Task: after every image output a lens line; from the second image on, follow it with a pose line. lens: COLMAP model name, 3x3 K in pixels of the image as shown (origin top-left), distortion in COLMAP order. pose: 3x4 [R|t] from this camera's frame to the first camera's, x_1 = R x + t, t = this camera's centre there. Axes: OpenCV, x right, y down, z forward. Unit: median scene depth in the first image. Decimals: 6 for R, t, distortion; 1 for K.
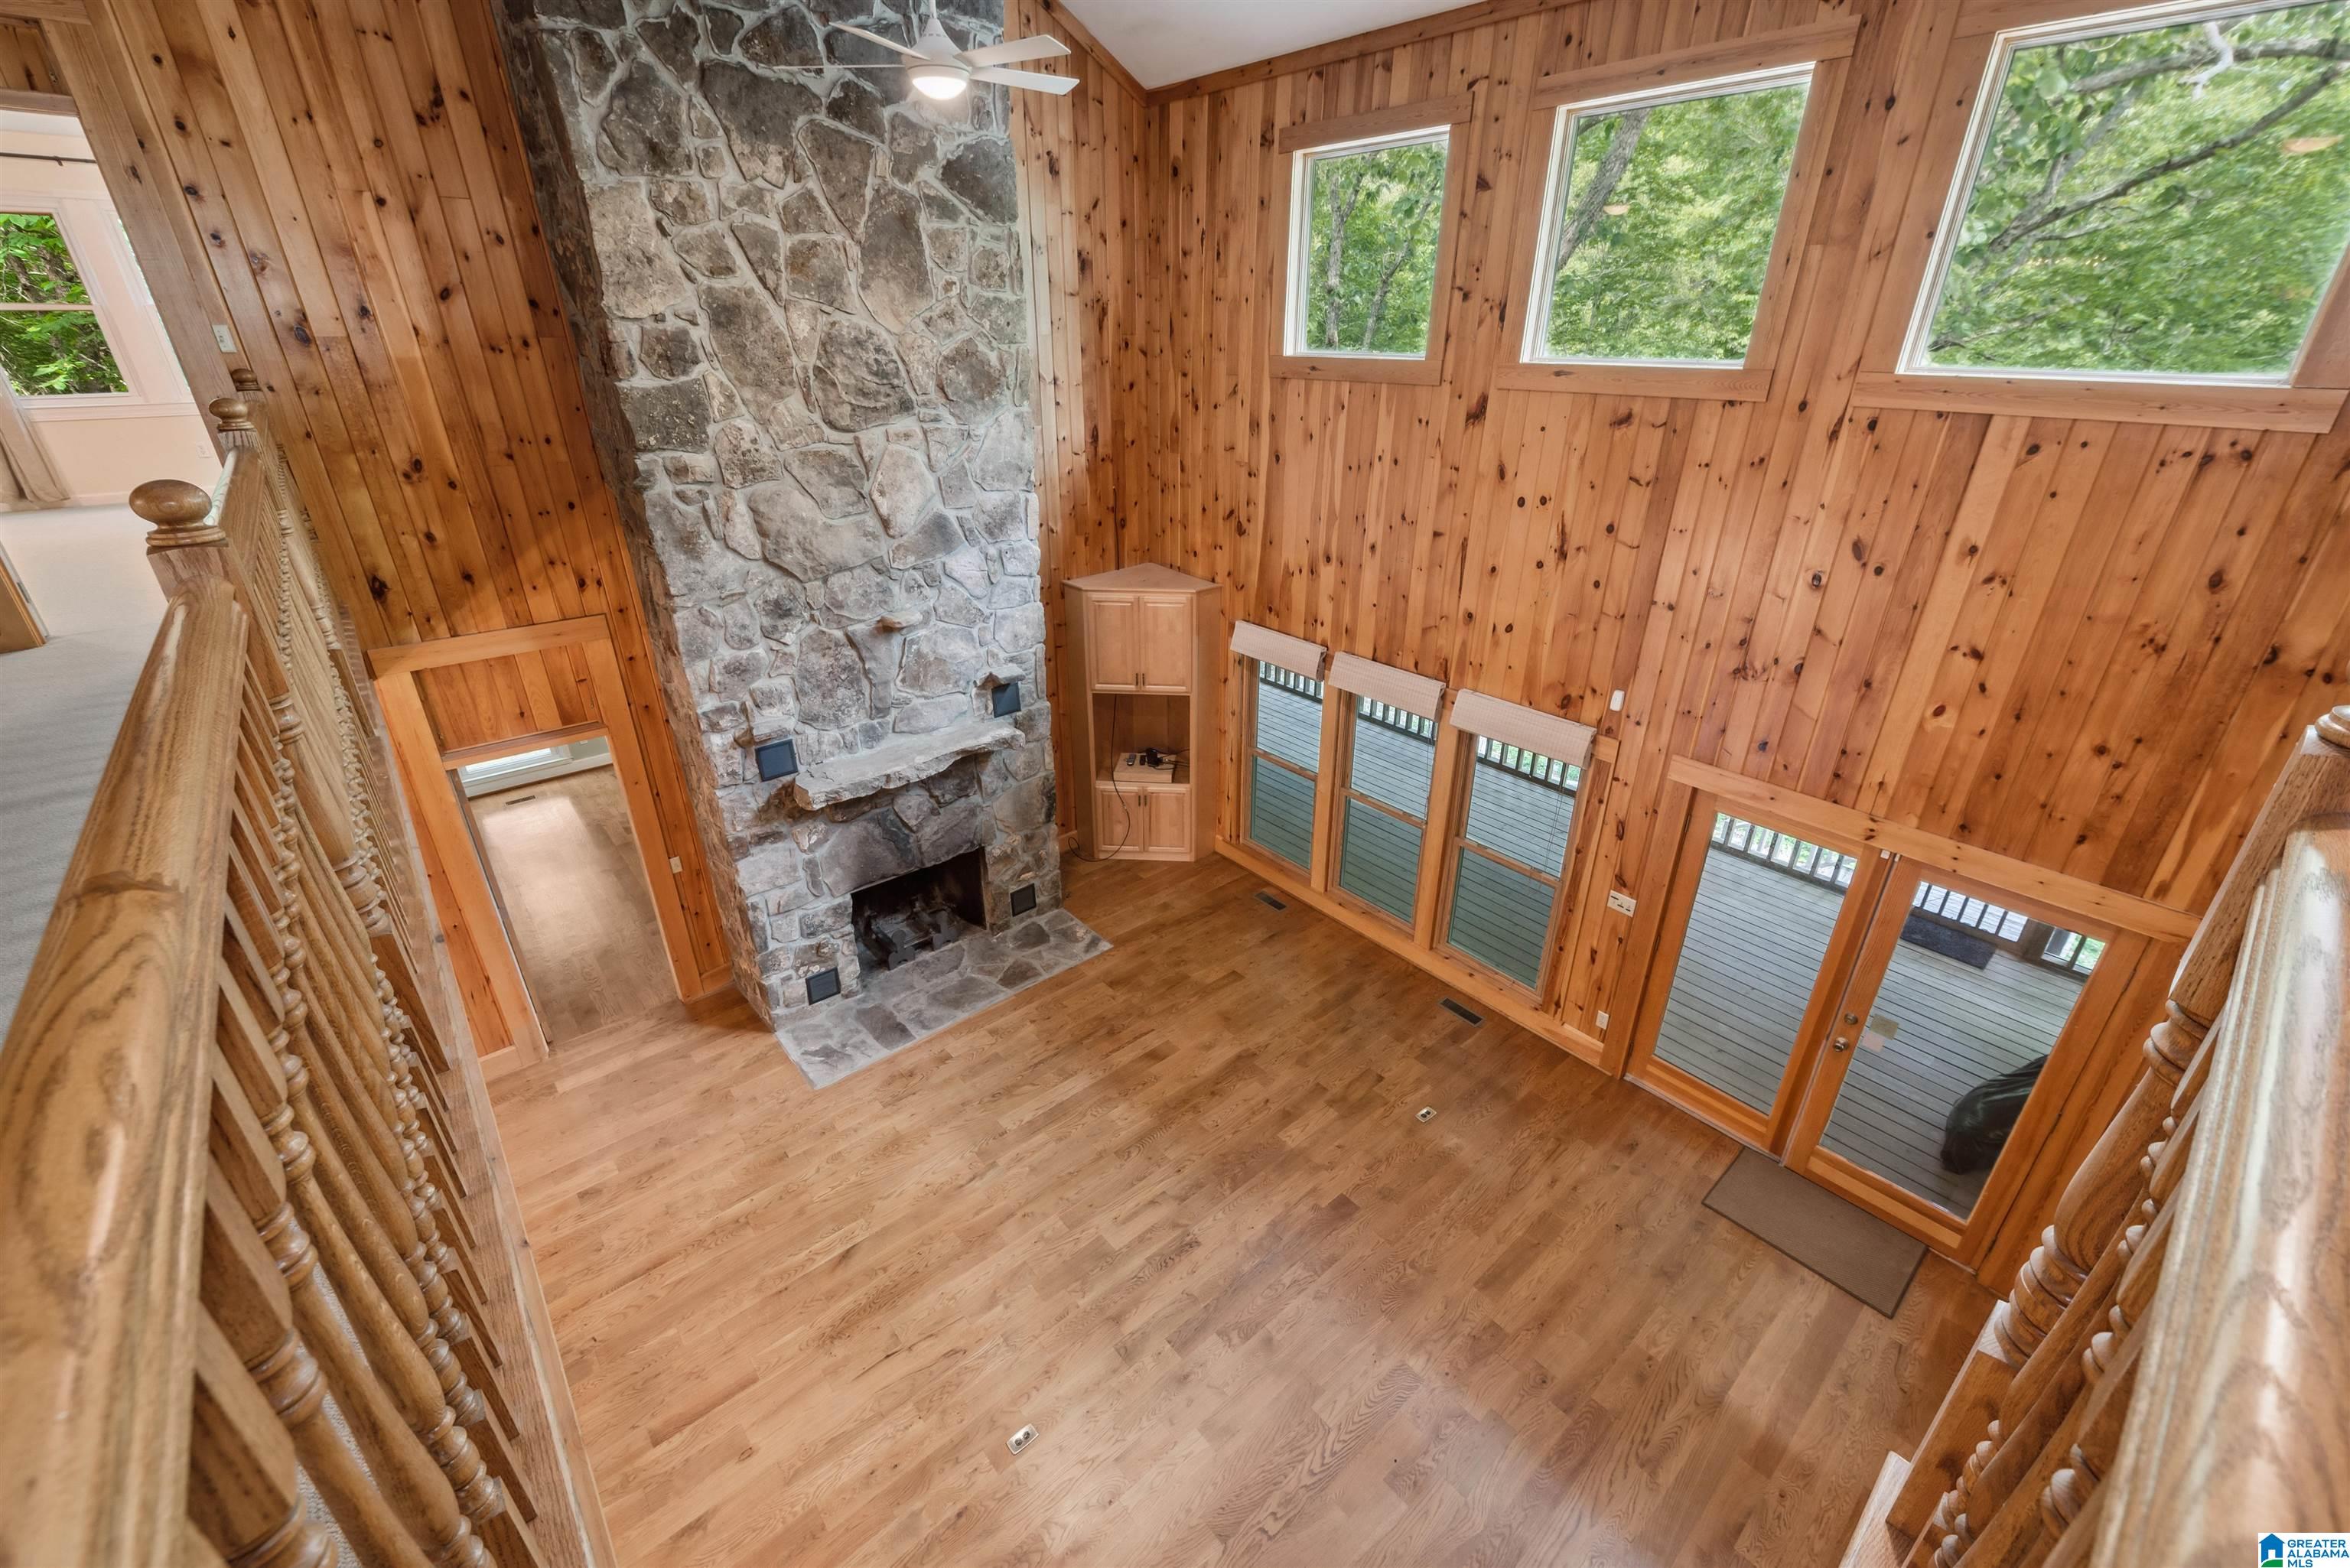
lens RADIAL K [[953.9, 0, 1176.6], [0, 953.9, 780.9], [0, 0, 1]] dist [0.001496, -0.000318]
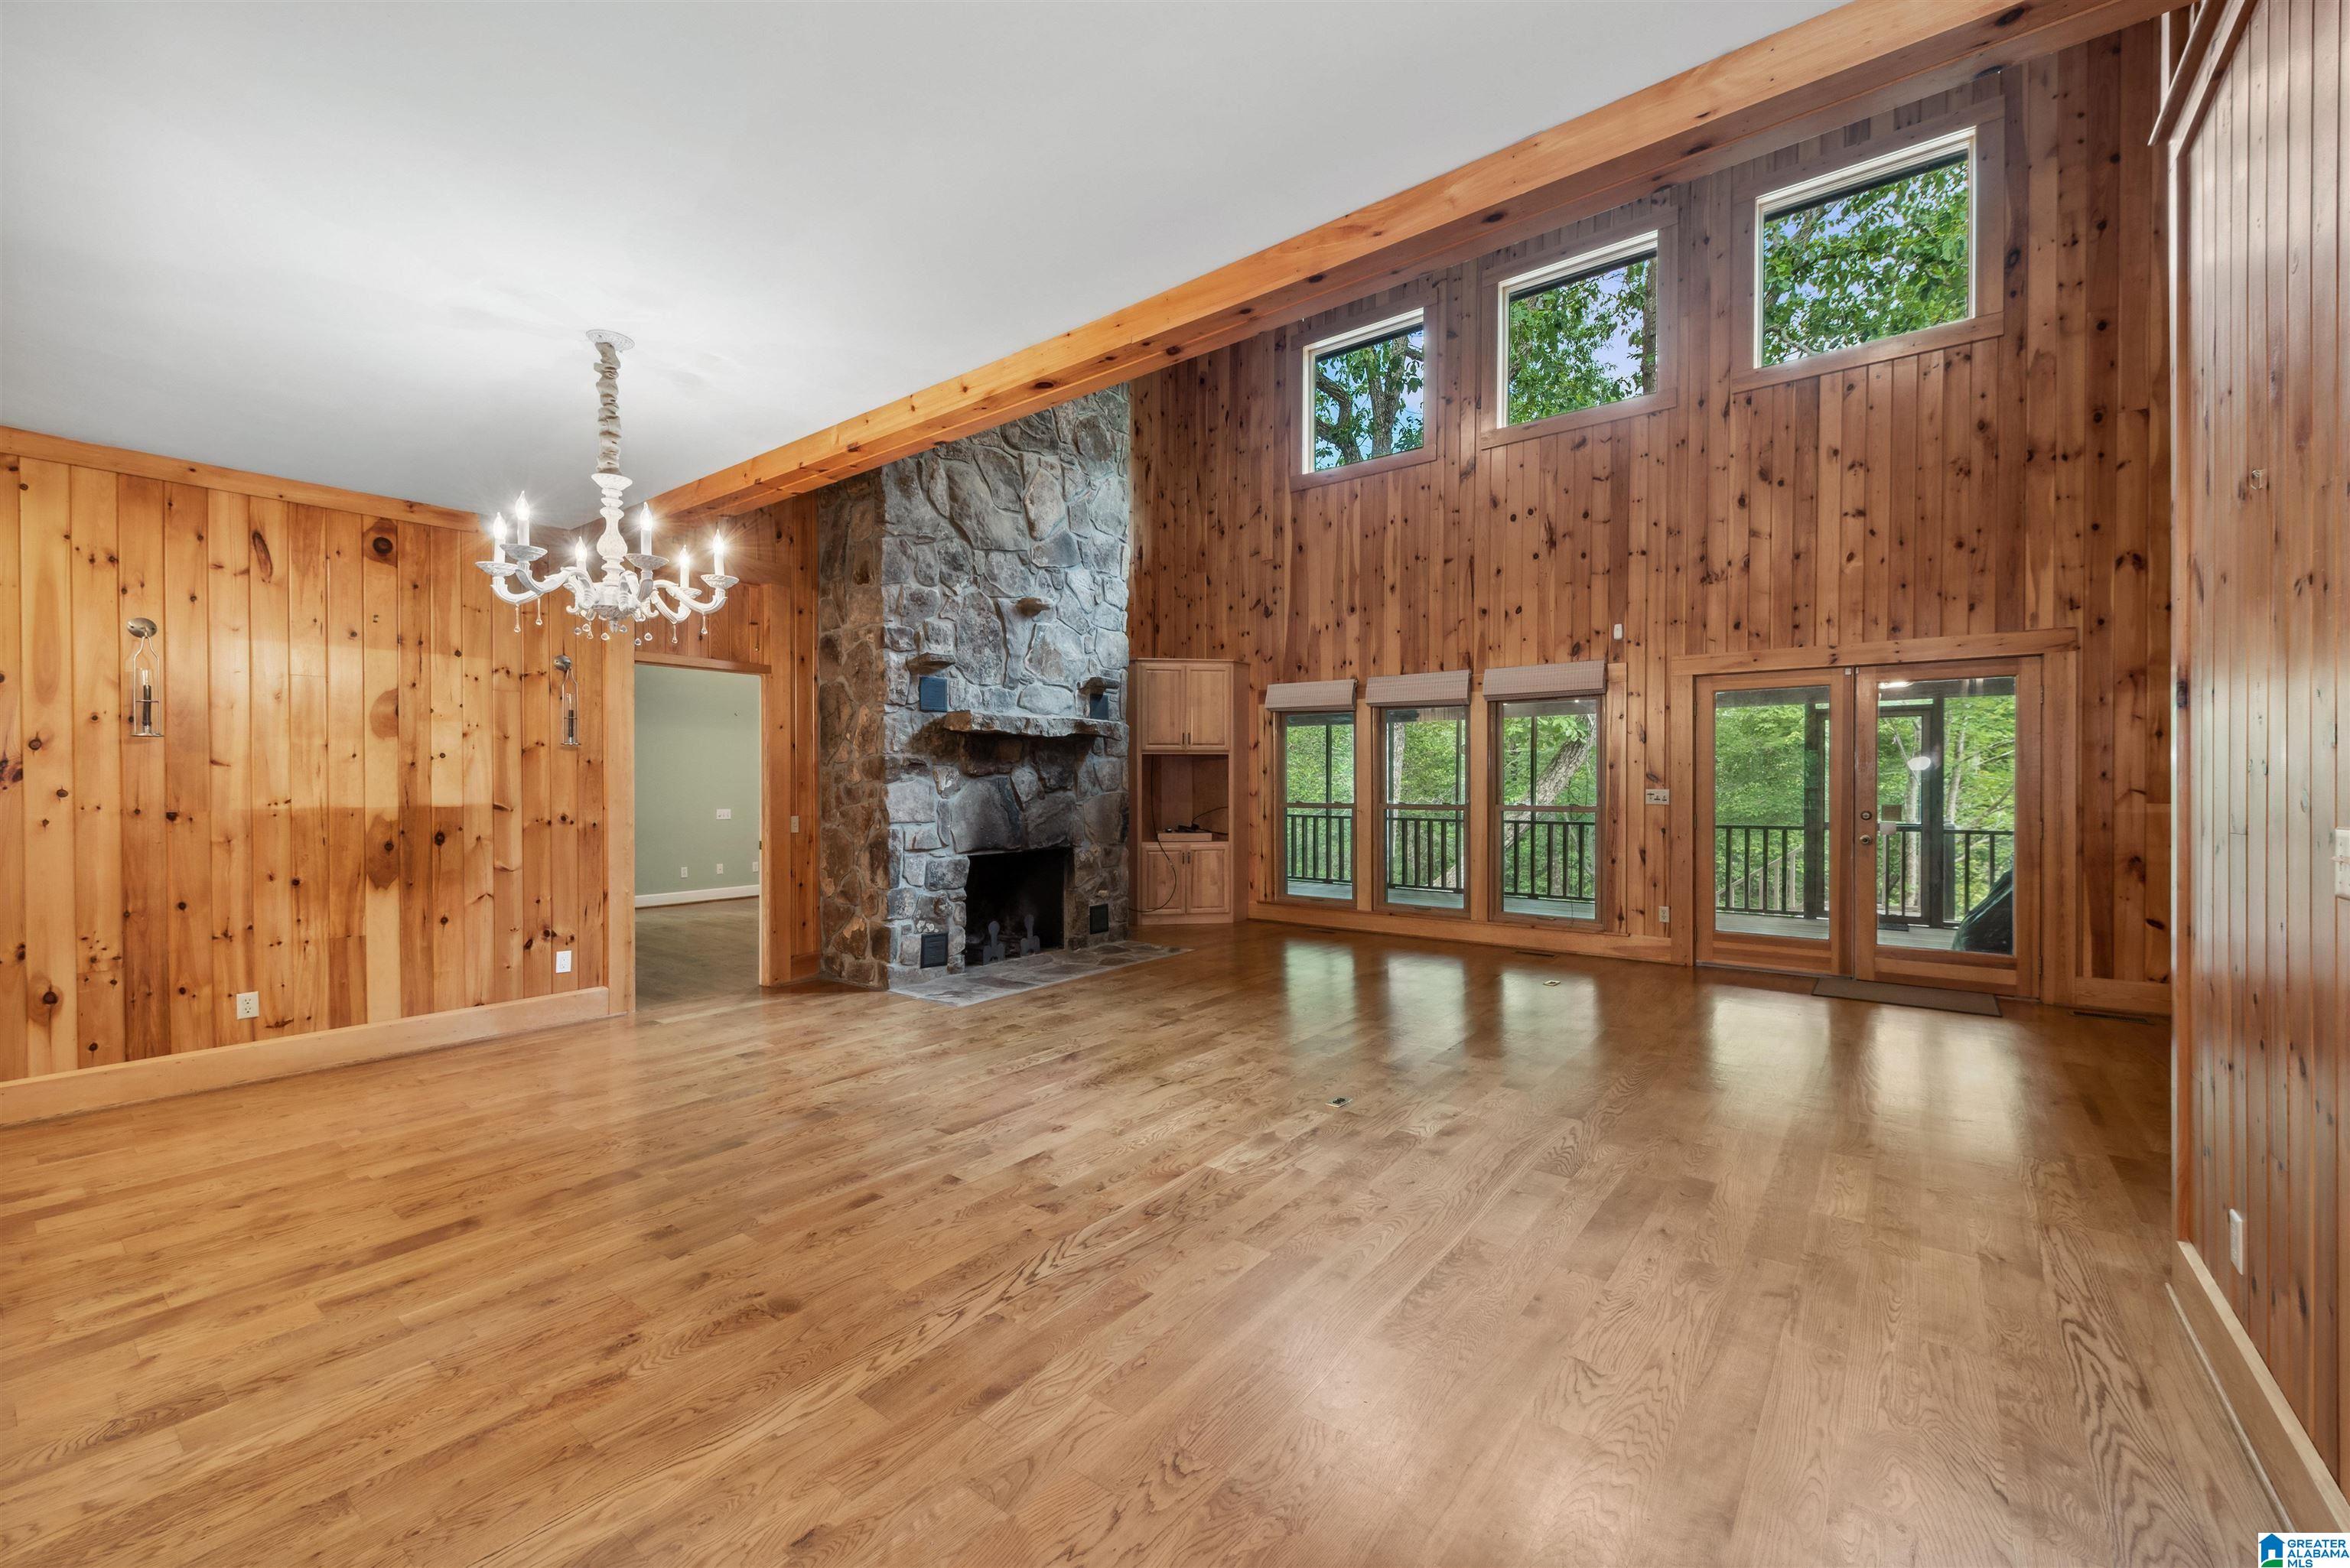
lens RADIAL K [[953.9, 0, 1171.6], [0, 953.9, 801.1], [0, 0, 1]] dist [0.001496, -0.000318]
pose [[0.980509, -0.000527, 0.196472, -0.351763], [0.083304, 0.906774, -0.413305, 0.541930], [-0.177938, 0.421616, 0.889145, 0.028588]]
